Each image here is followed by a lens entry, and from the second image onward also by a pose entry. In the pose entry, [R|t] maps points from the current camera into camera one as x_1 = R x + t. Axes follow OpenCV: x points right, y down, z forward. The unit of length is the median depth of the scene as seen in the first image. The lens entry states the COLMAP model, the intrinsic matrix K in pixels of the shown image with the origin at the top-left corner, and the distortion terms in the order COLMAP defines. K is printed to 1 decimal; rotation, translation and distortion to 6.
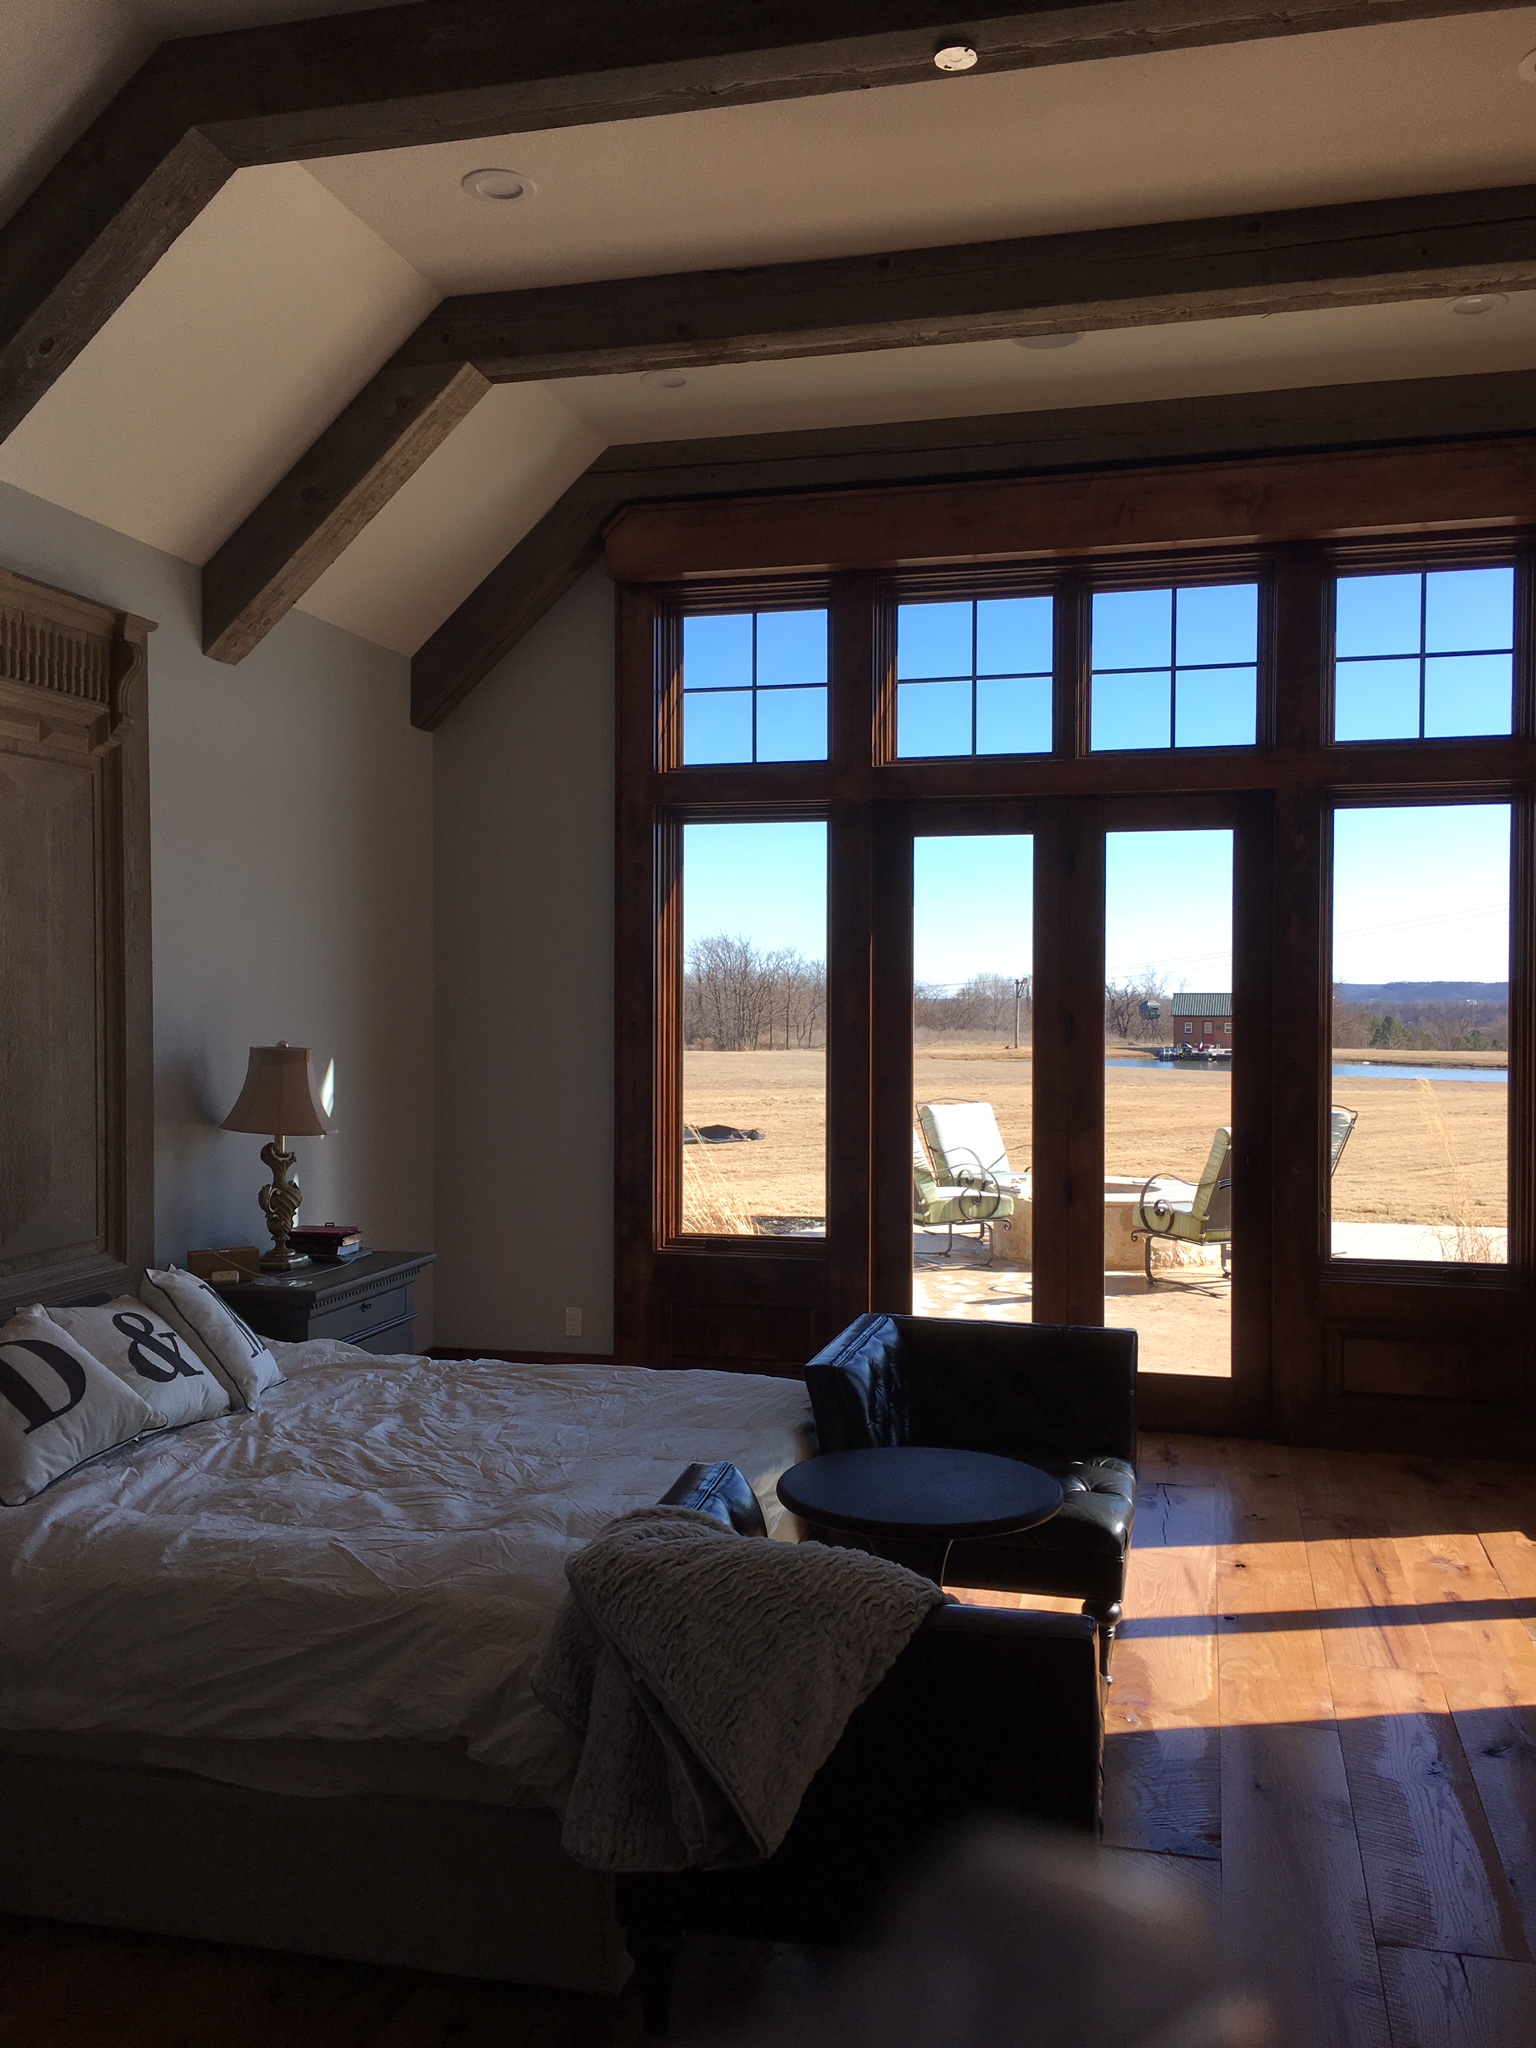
lens RADIAL K [[1742.7, 0, 771.5], [0, 1742.7, 1028.4], [0, 0, 1]] dist [0.085672, -0.088609]
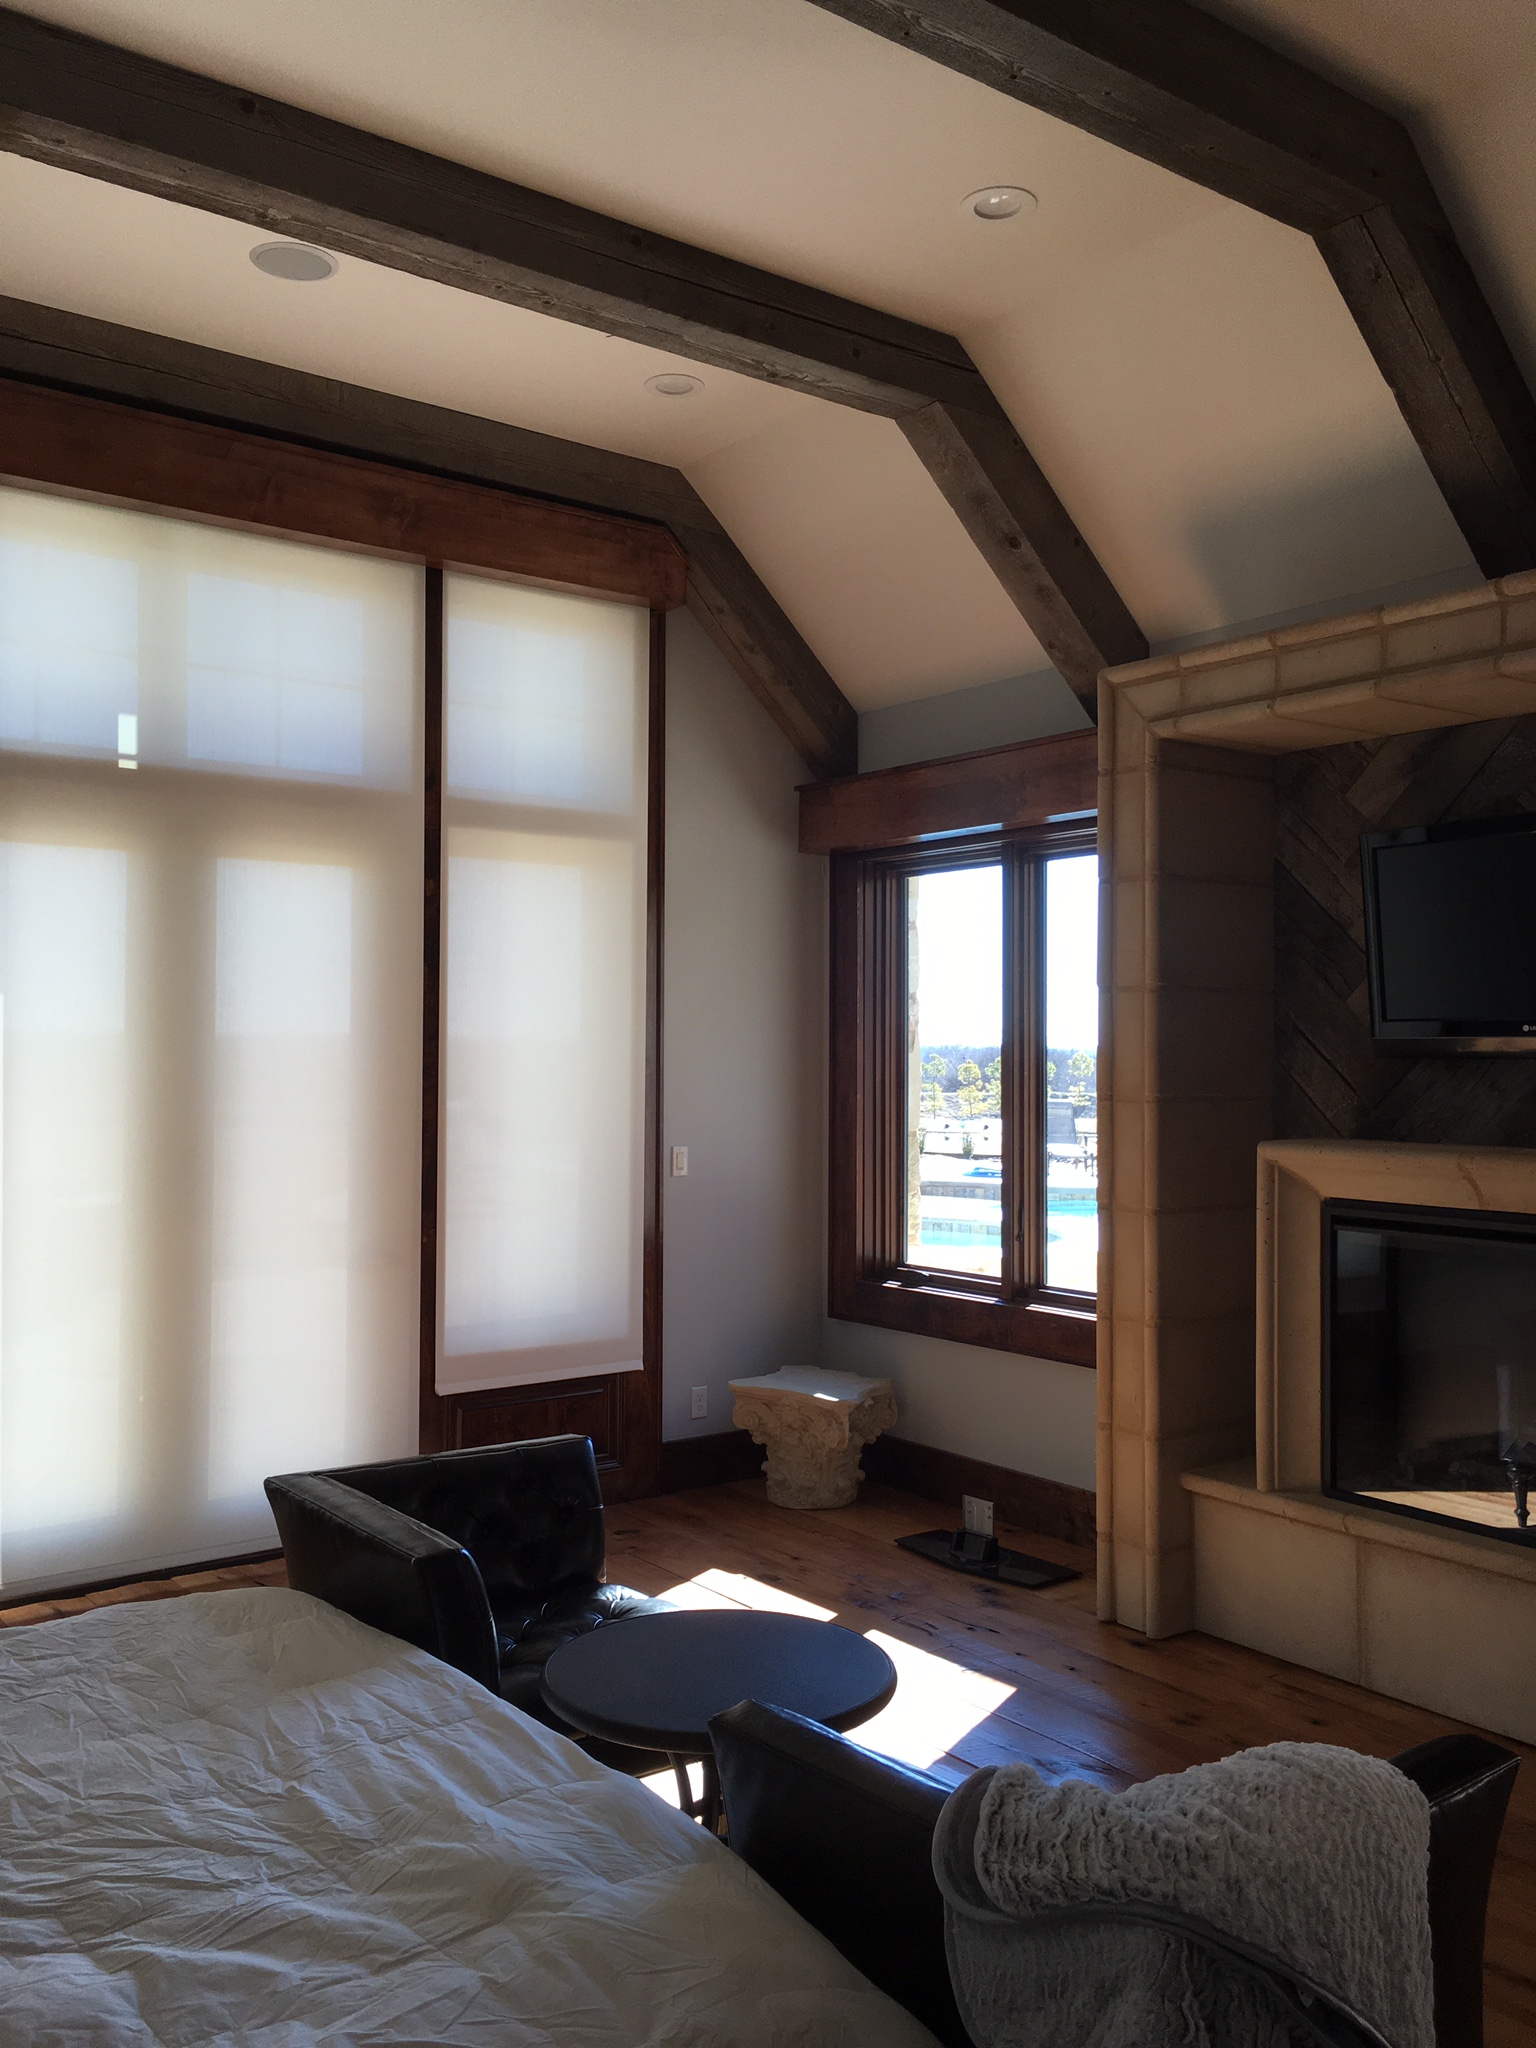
lens RADIAL K [[1746.0, 0, 769.4], [0, 1746.0, 1033.4], [0, 0, 1]] dist [0.093915, -0.095971]
pose [[0.634498, 0.009161, 0.772870, -0.481289], [0.008772, 0.999780, -0.019053, -0.014778], [-0.772874, 0.018868, 0.634278, 0.419383]]
